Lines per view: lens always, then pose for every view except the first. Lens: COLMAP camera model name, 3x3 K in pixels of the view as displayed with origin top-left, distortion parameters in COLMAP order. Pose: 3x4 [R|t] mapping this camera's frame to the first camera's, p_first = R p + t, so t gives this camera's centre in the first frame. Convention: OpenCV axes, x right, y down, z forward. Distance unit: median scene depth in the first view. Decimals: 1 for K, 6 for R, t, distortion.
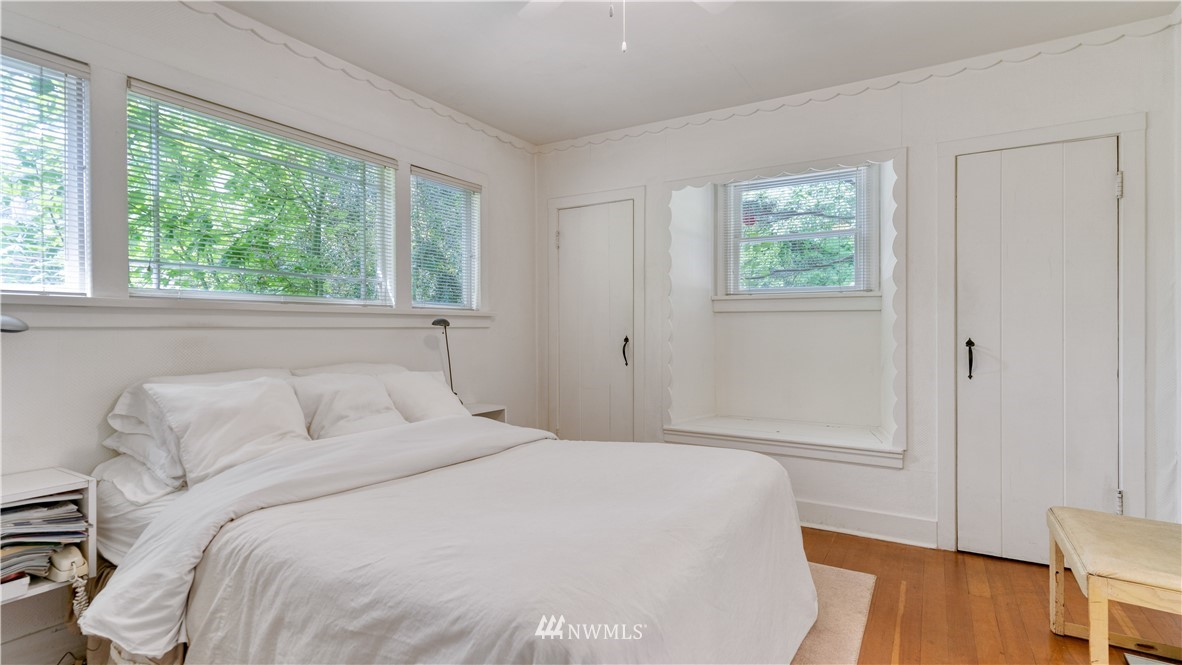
lens RADIAL K [[575.6, 0, 589.0], [0, 575.6, 331.1], [0, 0, 1]] dist [0.003488, 0.000723]
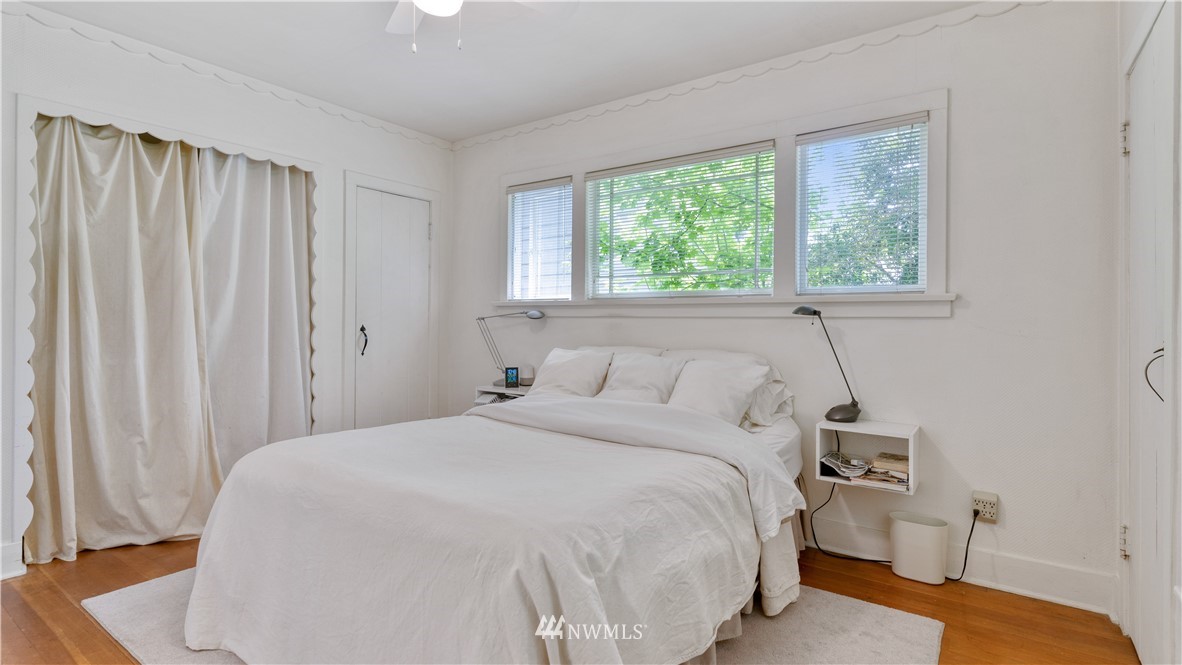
lens RADIAL K [[575.6, 0, 590.3], [0, 575.6, 329.8], [0, 0, 1]] dist [0.003488, 0.000723]
pose [[-0.079071, 0.023101, -0.996601, 0.806693], [-0.006912, 0.999695, 0.023721, -0.006435], [0.996845, 0.008764, -0.078887, 0.990926]]
